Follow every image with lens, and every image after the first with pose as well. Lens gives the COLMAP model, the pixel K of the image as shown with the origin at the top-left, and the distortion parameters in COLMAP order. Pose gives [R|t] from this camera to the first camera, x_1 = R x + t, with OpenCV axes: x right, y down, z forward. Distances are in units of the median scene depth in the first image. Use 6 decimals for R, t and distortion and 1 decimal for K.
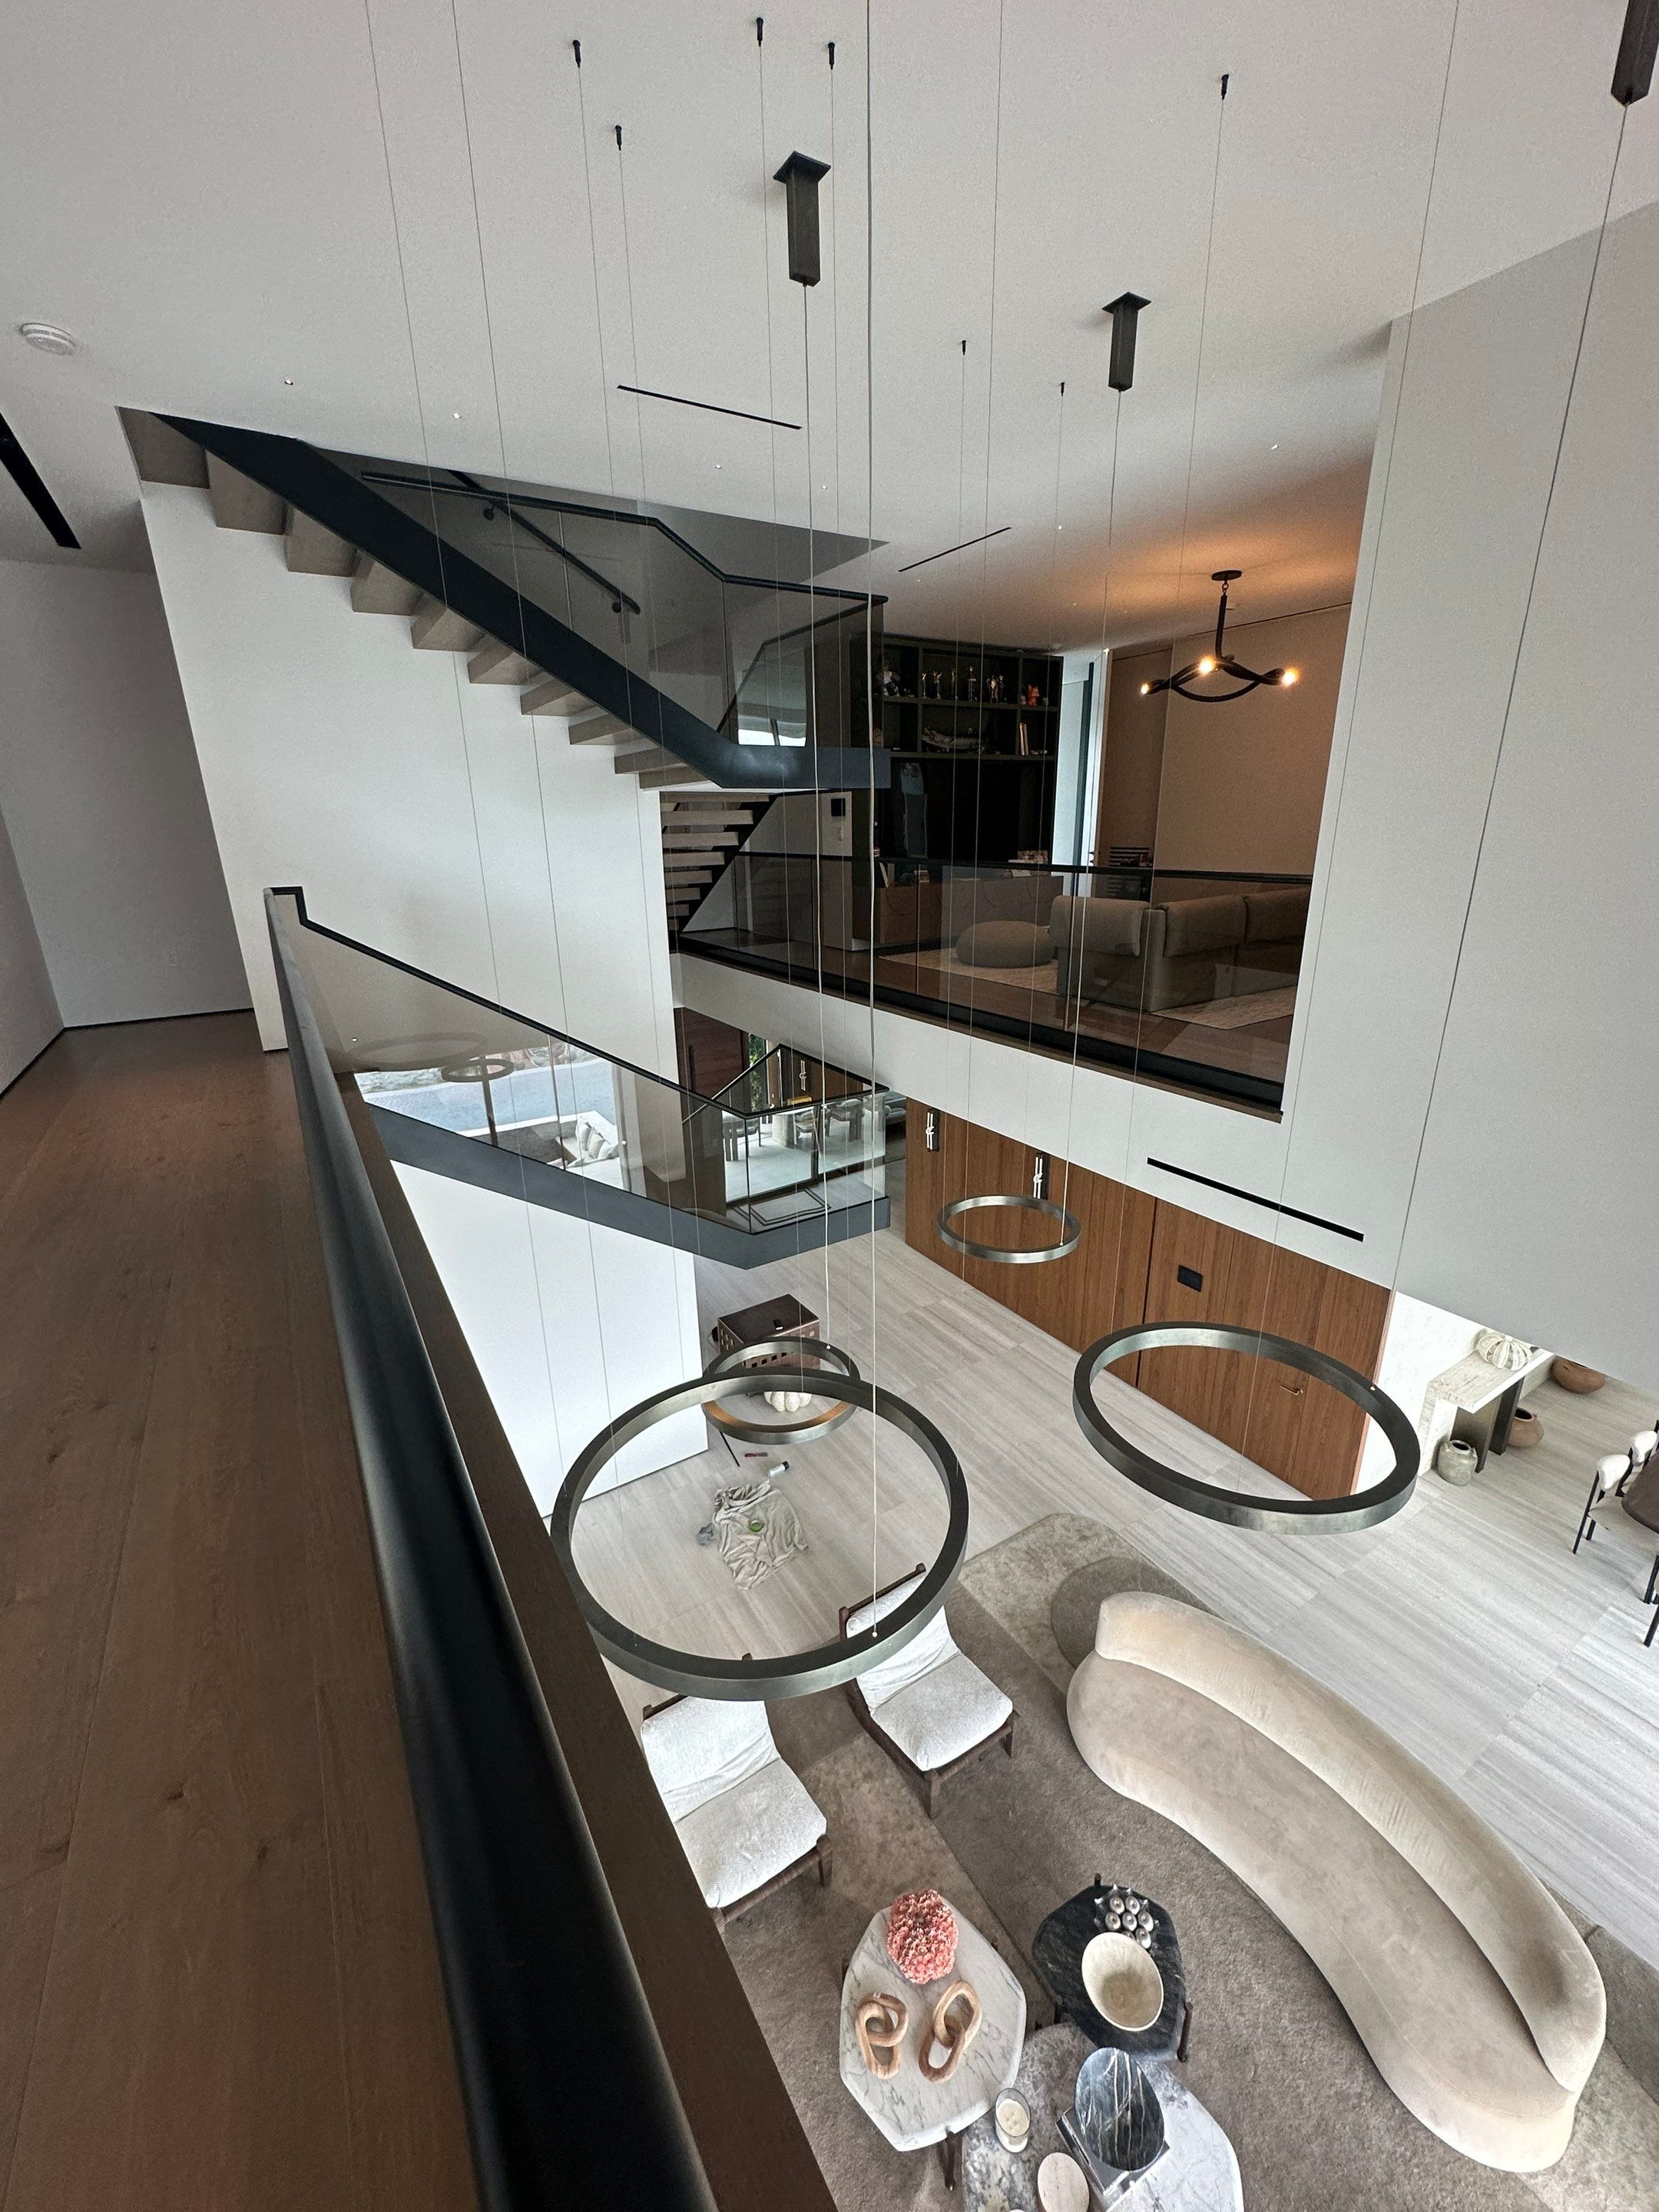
lens RADIAL K [[877.8, 0, 827.6], [0, 877.8, 1105.0], [0, 0, 1]] dist [0.004408, -0.000578]
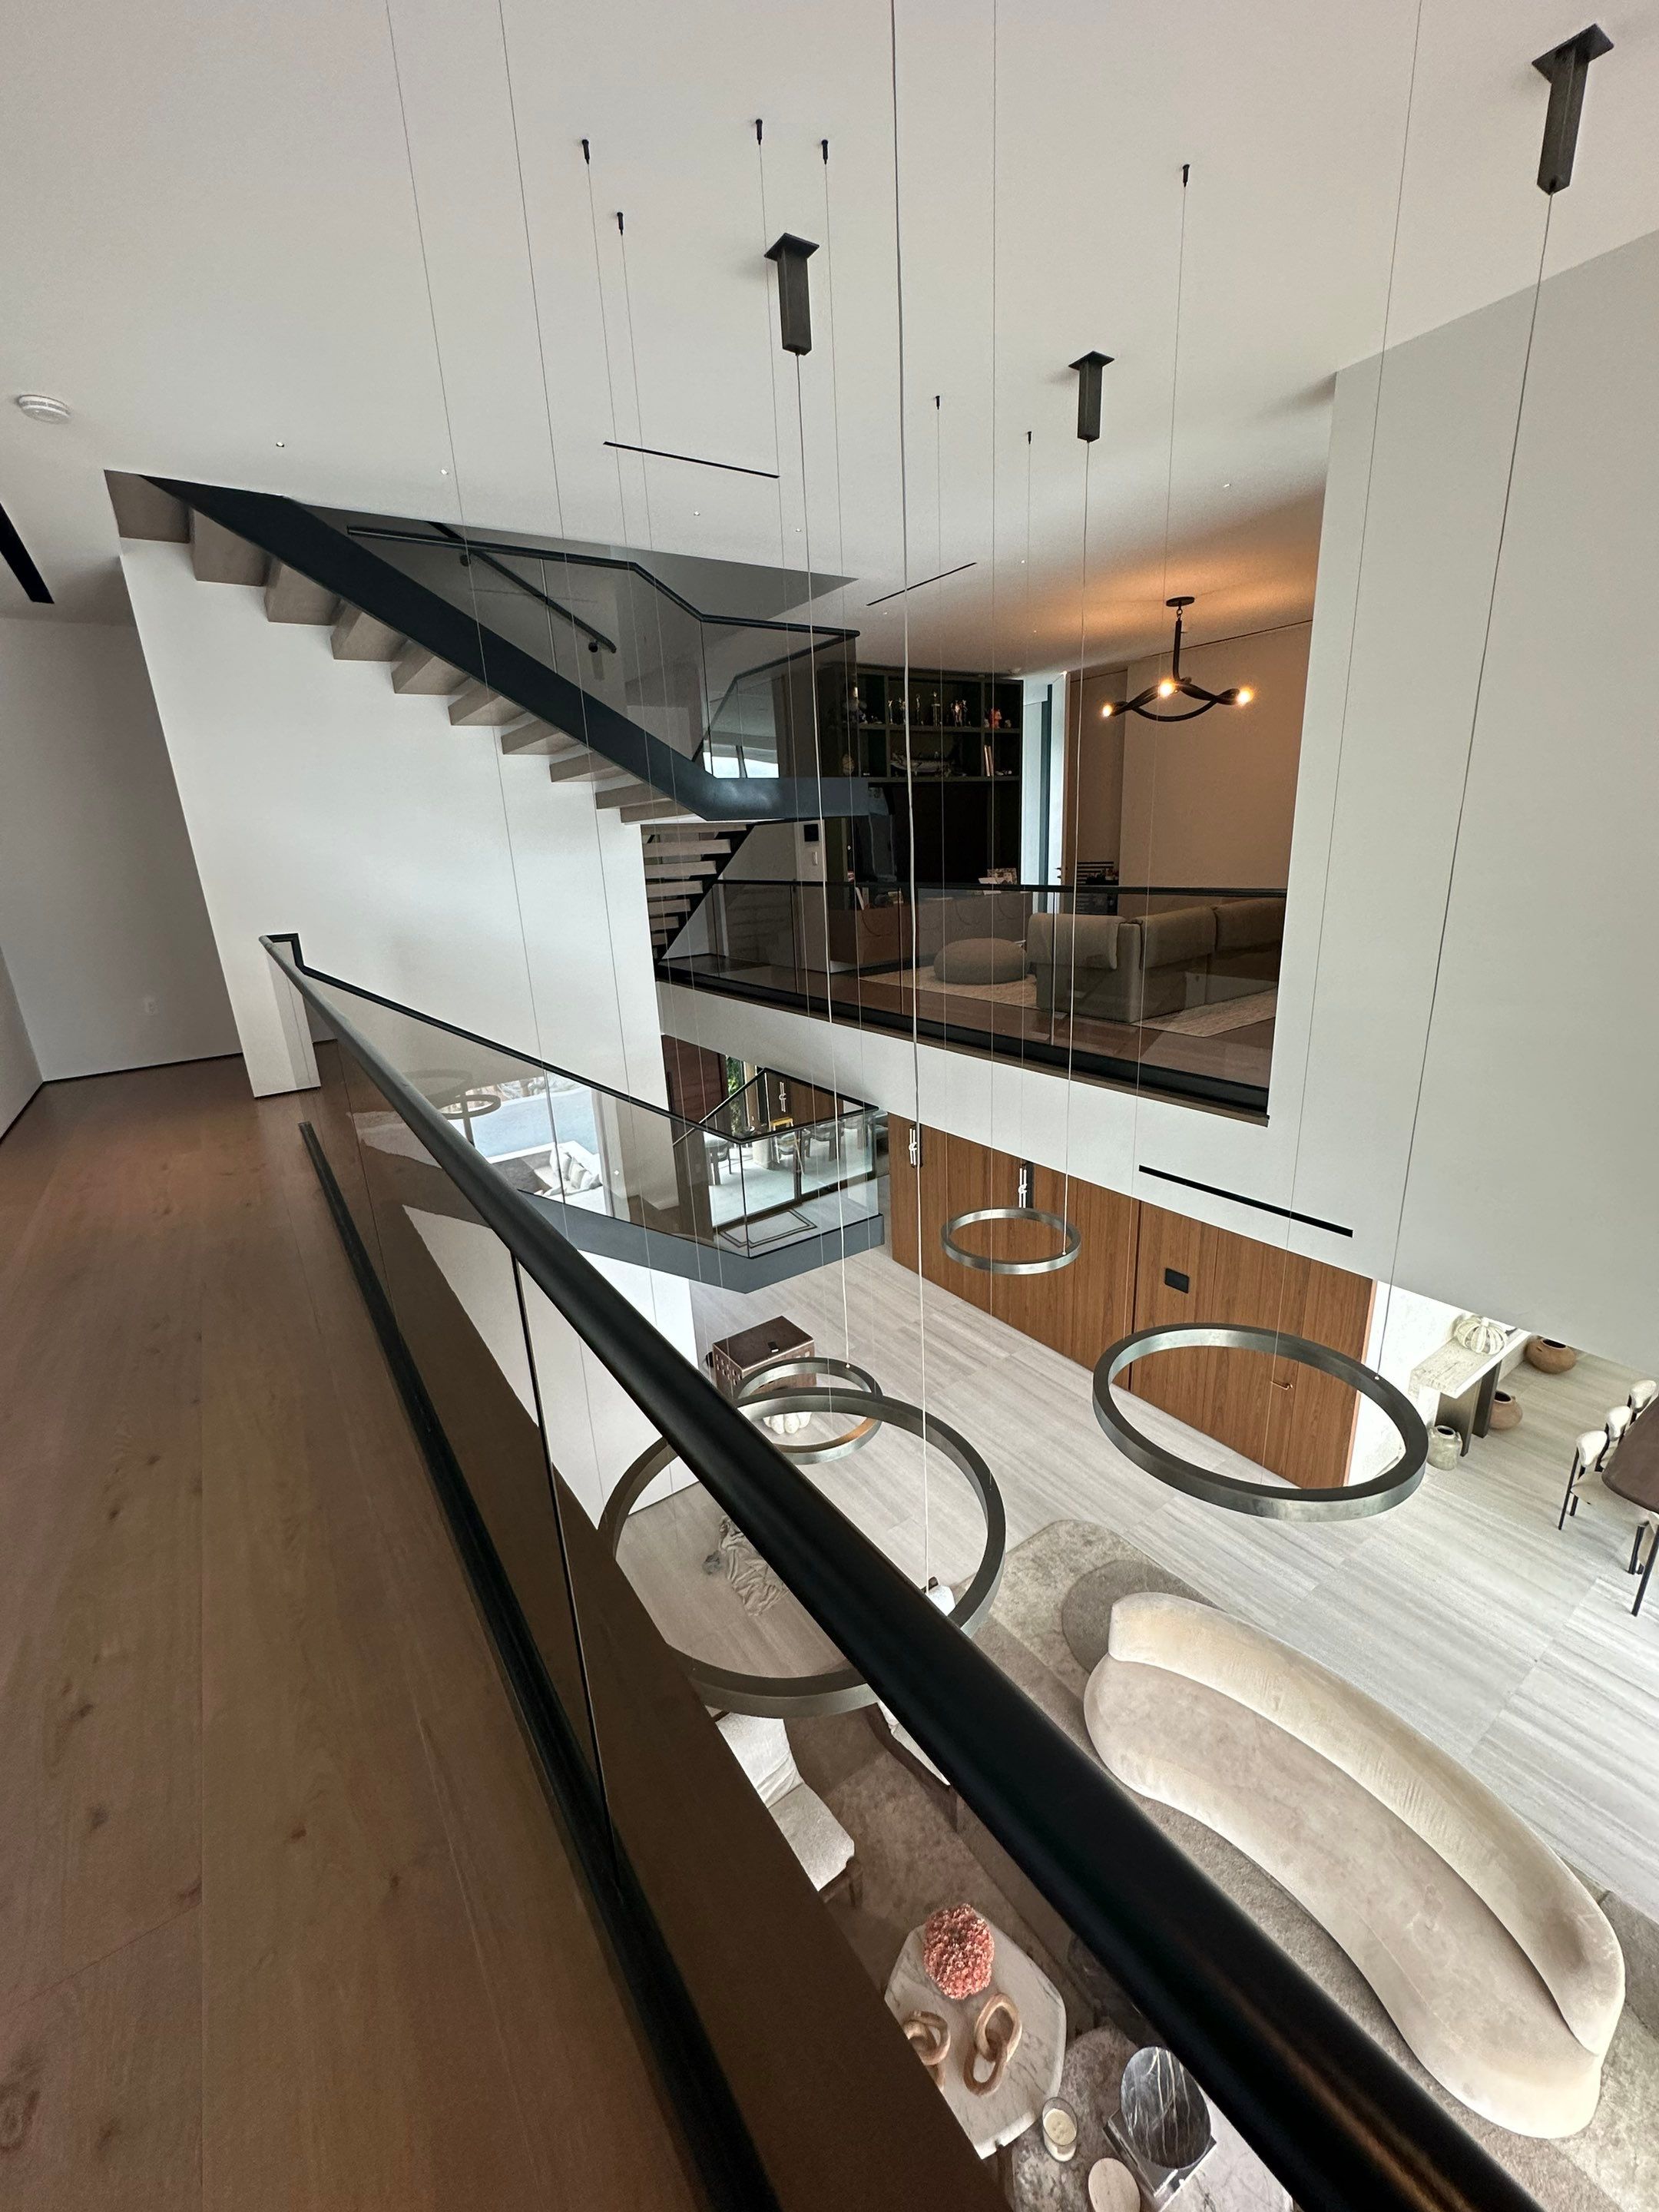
lens RADIAL K [[877.8, 0, 827.8], [0, 877.8, 1105.4], [0, 0, 1]] dist [0.004408, -0.000578]
pose [[0.998505, -0.042518, 0.034364, -0.024777], [0.043220, 0.998866, -0.019955, -0.003968], [-0.033477, 0.021410, 0.999210, -0.013713]]
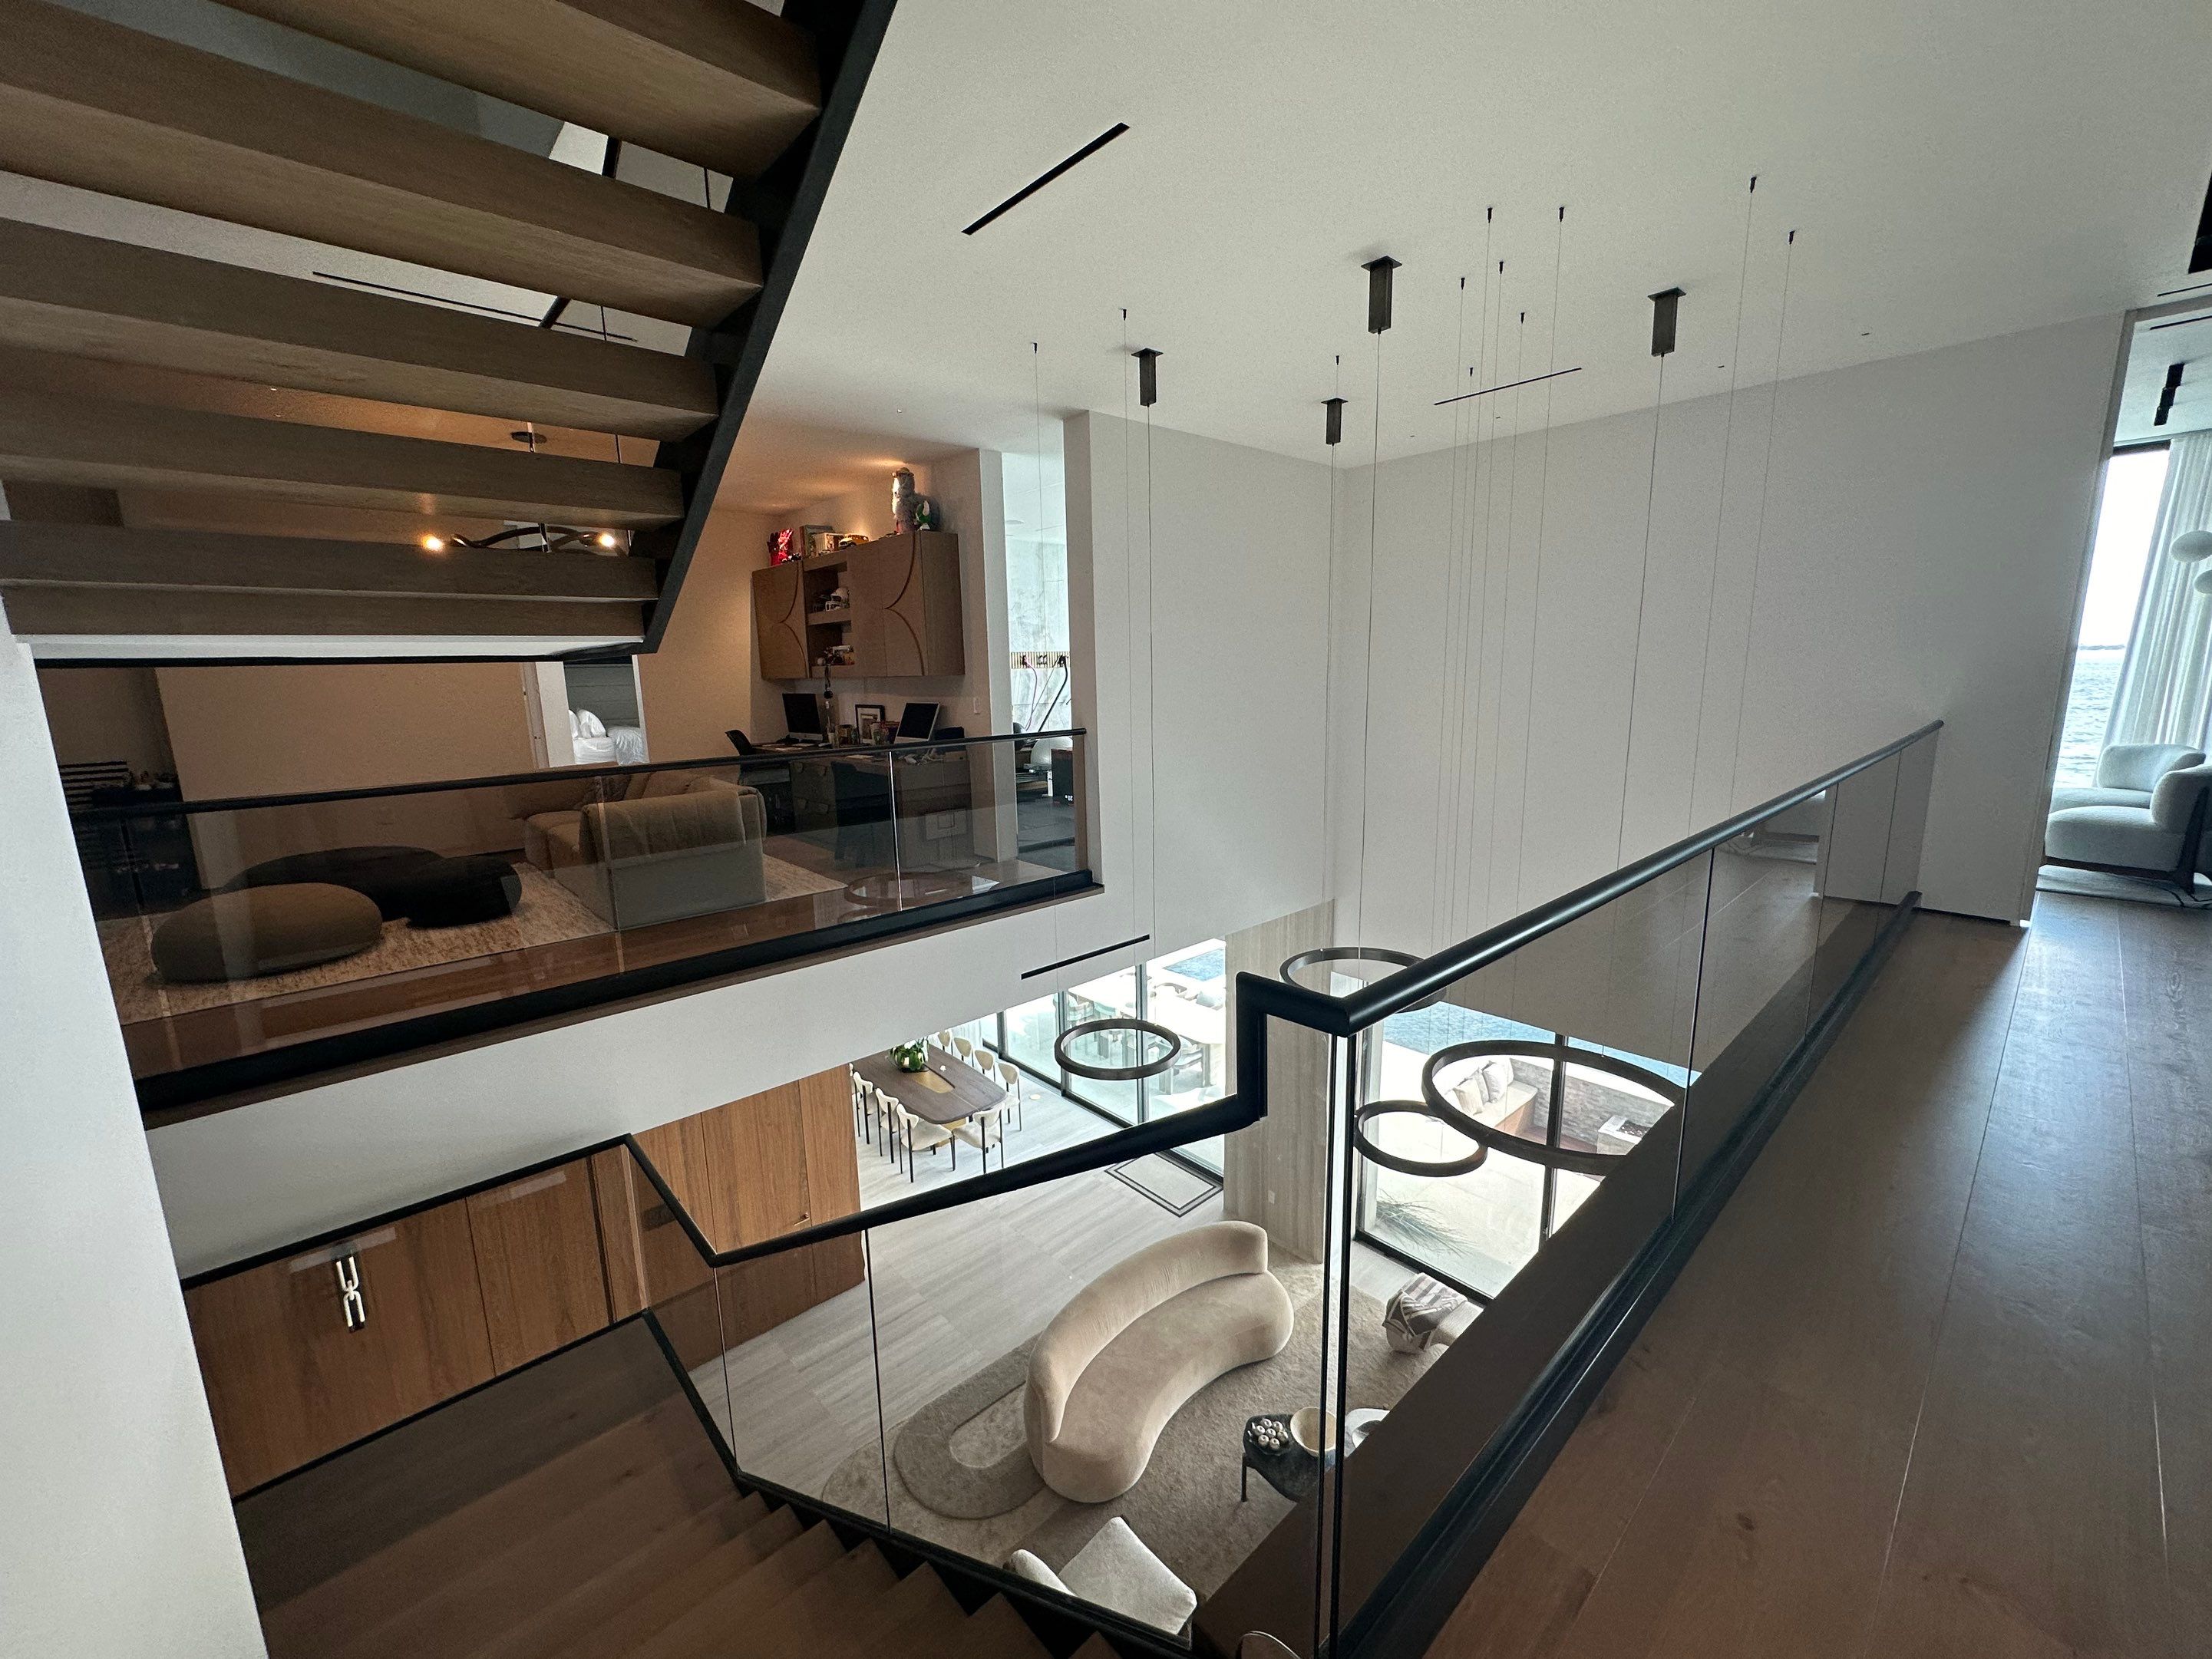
lens RADIAL K [[877.7, 0, 1112.7], [0, 877.7, 838.1], [0, 0, 1]] dist [0.004408, -0.000578]
pose [[-0.177247, -0.167192, 0.969861, -0.576504], [0.323754, 0.920711, 0.217886, -0.246259], [-0.929391, 0.352616, -0.109064, 0.726259]]
